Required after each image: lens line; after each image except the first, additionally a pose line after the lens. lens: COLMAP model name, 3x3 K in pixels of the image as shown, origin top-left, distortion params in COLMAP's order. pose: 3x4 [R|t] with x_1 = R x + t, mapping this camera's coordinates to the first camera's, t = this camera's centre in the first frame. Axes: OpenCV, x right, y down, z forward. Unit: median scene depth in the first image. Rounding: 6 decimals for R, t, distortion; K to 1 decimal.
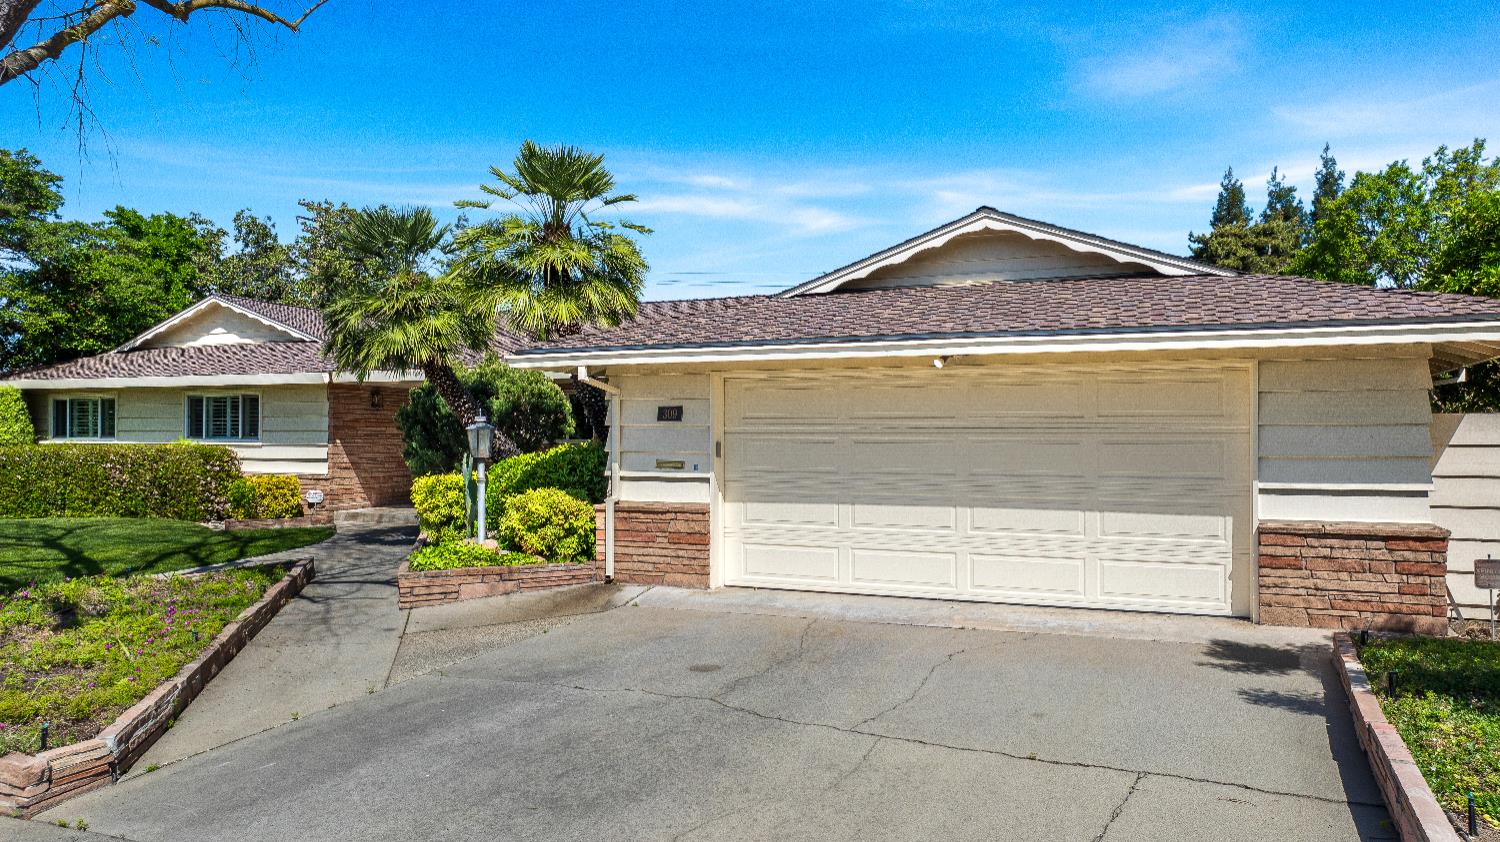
lens RADIAL K [[1078.3, 0, 750.0], [0, 1078.3, 421.0], [0, 0, 1]] dist [-0.022006, -0.002210]
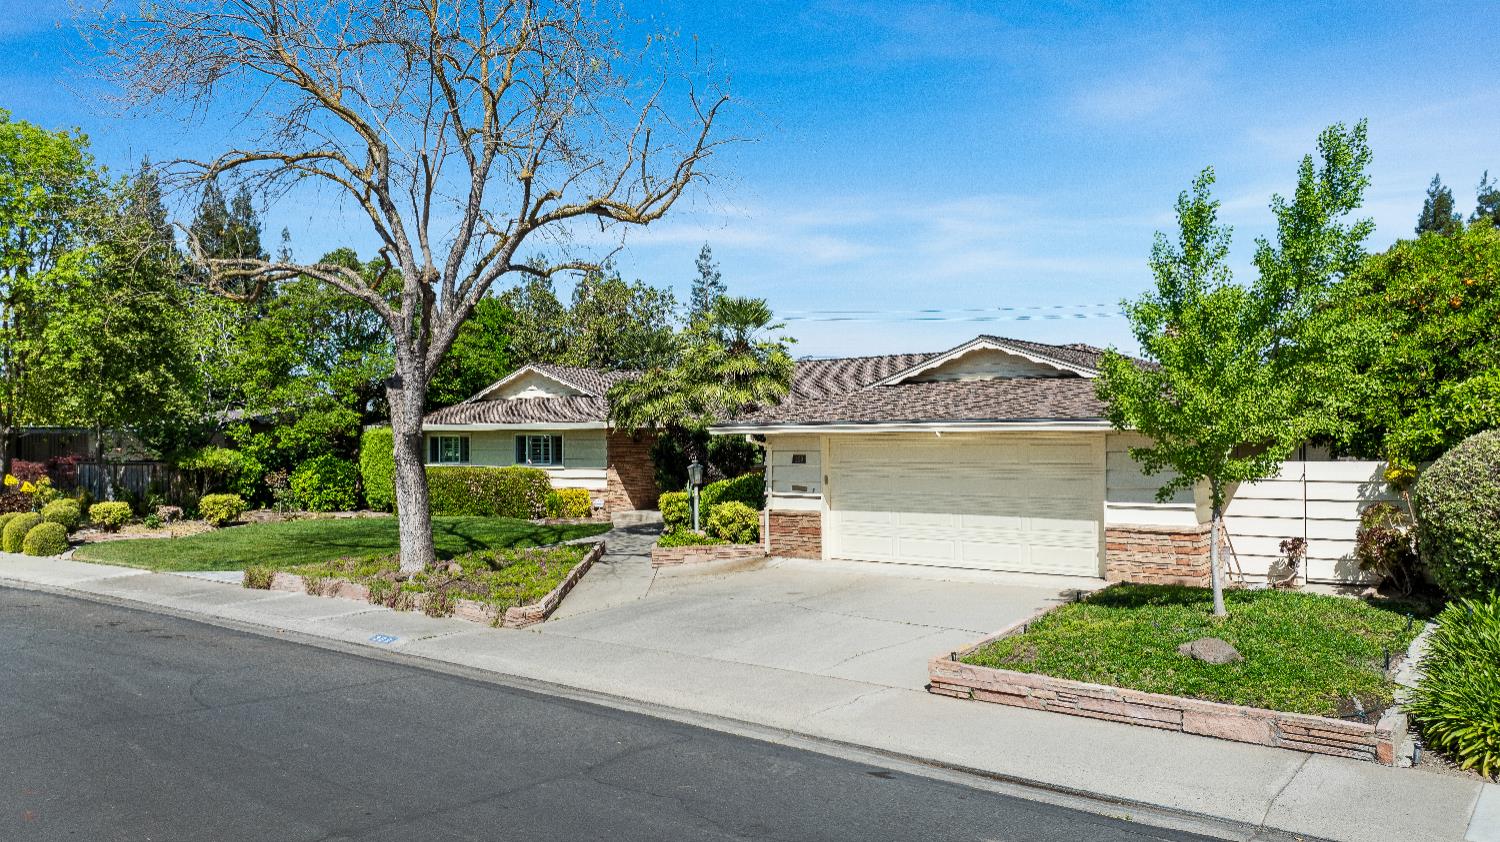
lens RADIAL K [[1059.4, 0, 744.5], [0, 1059.4, 420.2], [0, 0, 1]] dist [-0.003297, 0.000638]
pose [[0.973568, -0.013929, -0.227973, 0.206290], [0.013572, 0.999903, -0.003131, -0.058702], [0.227995, -0.000046, 0.973662, -0.614077]]
